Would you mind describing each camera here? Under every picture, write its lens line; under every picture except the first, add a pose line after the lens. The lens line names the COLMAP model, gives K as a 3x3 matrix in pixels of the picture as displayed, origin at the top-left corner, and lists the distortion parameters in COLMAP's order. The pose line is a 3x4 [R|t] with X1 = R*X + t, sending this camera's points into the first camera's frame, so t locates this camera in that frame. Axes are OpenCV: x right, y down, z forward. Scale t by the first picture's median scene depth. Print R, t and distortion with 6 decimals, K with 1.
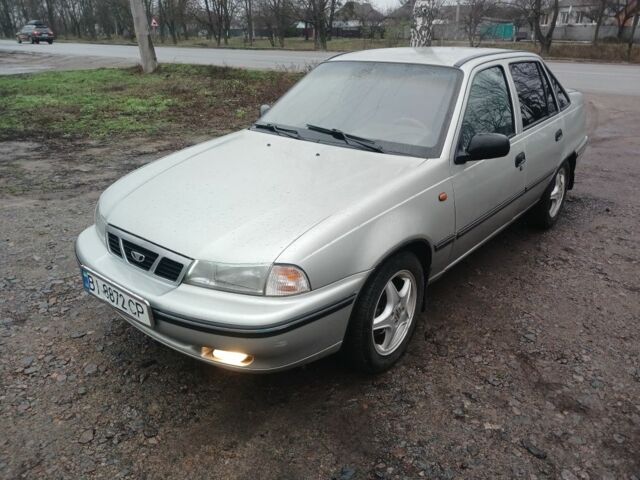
lens RADIAL K [[510.8, 0, 320.0], [0, 510.8, 240.0], [0, 0, 1]] dist [0.009794, 0.004583]
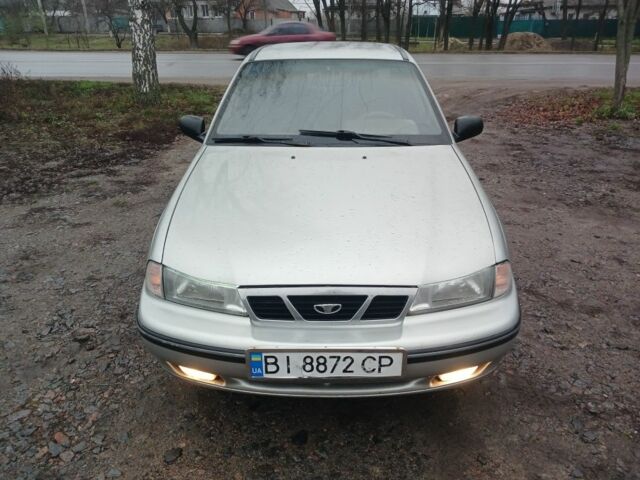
lens RADIAL K [[510.8, 0, 320.0], [0, 510.8, 240.0], [0, 0, 1]] dist [0.009794, 0.004583]
pose [[0.775626, -0.250347, 0.579422, -0.609923], [0.242514, 0.965717, 0.092616, -0.114971], [-0.582744, 0.068683, 0.809748, 0.251474]]
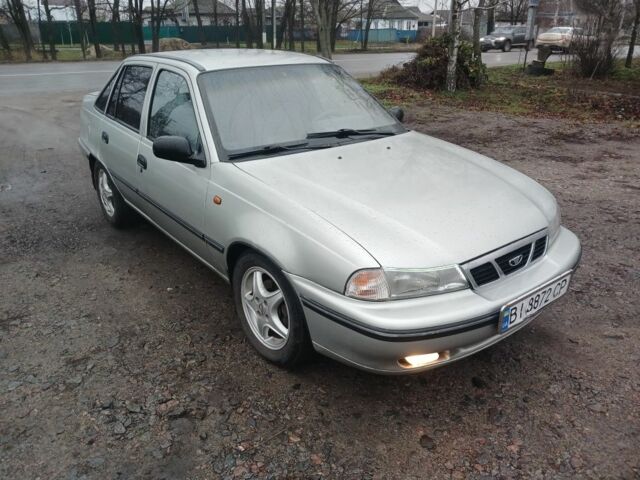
lens RADIAL K [[510.8, 0, 320.0], [0, 510.8, 240.0], [0, 0, 1]] dist [0.009794, 0.004583]
pose [[0.208935, -0.379141, 0.901442, -1.001444], [0.376163, 0.882024, 0.283788, -0.327945], [-0.902689, 0.279796, 0.326905, 0.753557]]
